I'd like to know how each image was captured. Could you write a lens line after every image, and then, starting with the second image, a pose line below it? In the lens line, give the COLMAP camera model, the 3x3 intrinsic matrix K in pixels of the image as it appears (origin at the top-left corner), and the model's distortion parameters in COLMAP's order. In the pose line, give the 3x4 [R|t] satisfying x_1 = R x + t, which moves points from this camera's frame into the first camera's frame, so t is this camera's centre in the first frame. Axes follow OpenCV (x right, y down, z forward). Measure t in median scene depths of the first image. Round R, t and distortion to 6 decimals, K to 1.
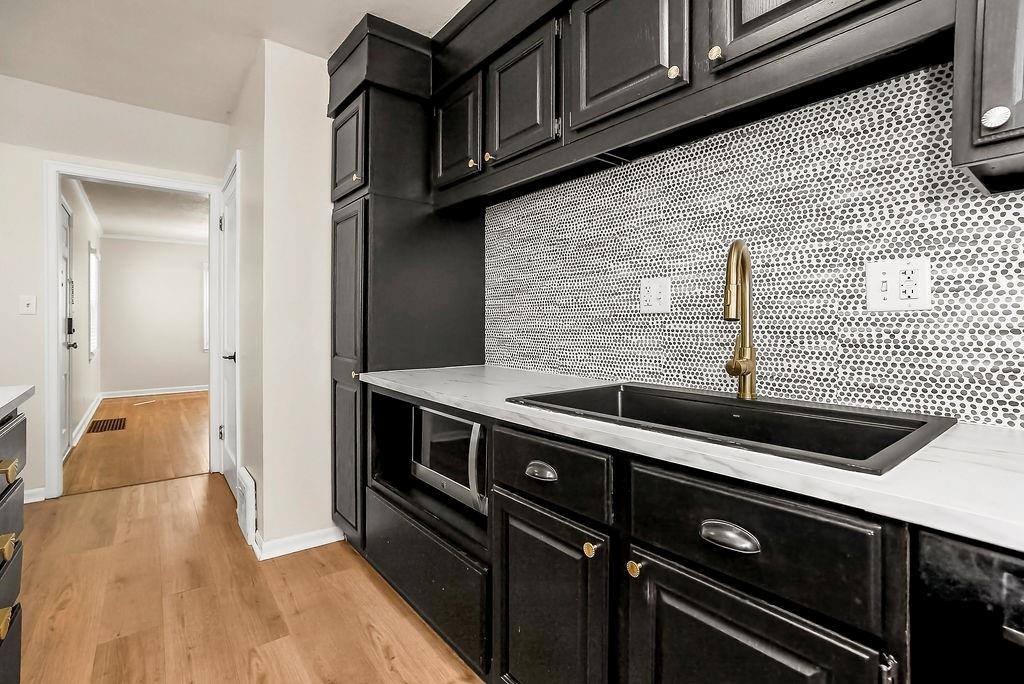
lens RADIAL K [[473.0, 0, 511.4], [0, 473.0, 337.5], [0, 0, 1]] dist [-0.051199, 0.024056]
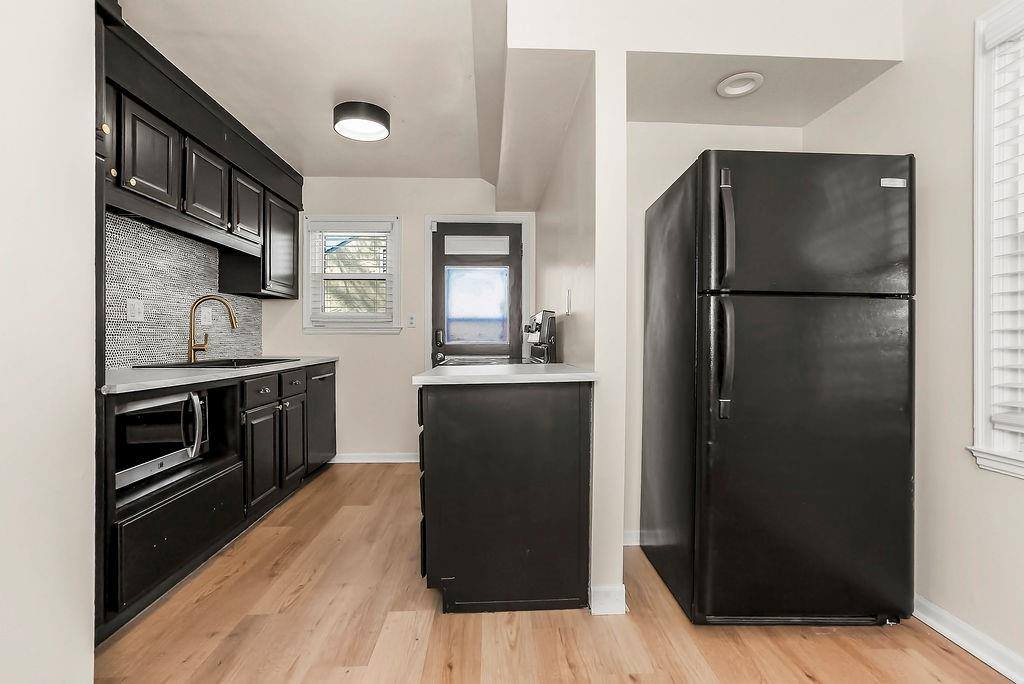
lens RADIAL K [[473.0, 0, 511.4], [0, 473.0, 337.5], [0, 0, 1]] dist [-0.051199, 0.024056]
pose [[-0.816569, -0.009761, 0.577165, -1.827277], [0.004055, 0.999735, 0.022644, -0.030107], [-0.577234, 0.020831, -0.816313, 1.723695]]
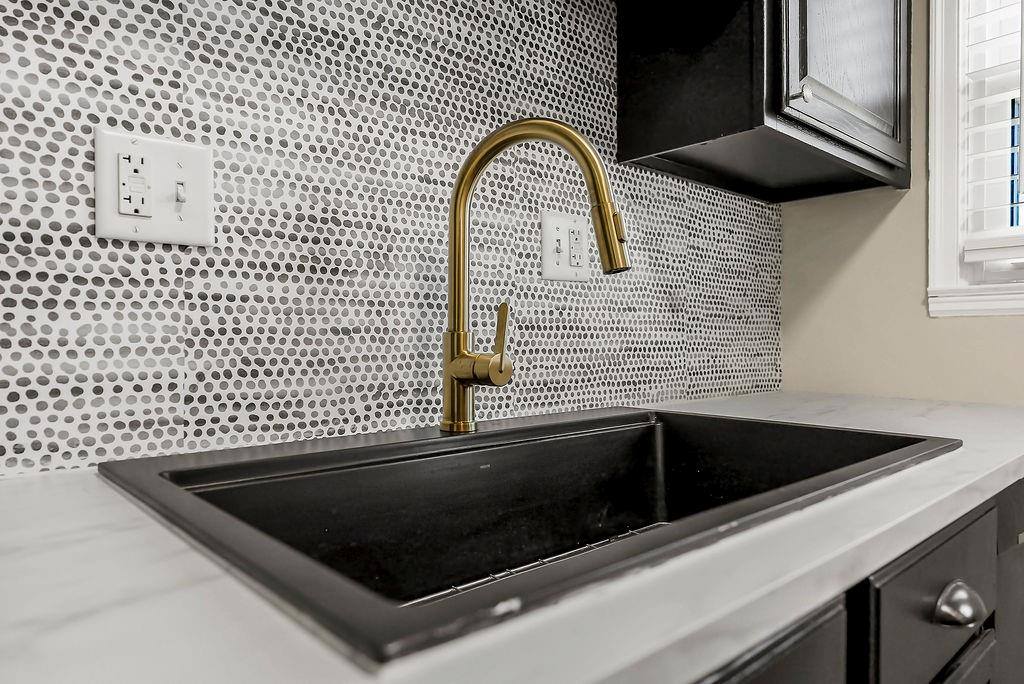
lens RADIAL K [[673.7, 0, 512.0], [0, 673.7, 342.0], [0, 0, 1]] dist [-0.016132, 0.001443]
pose [[-0.069426, -0.023081, 0.997320, -0.208195], [0.014262, 0.999607, 0.024127, 0.011875], [-0.997485, 0.015899, -0.069070, 0.881053]]
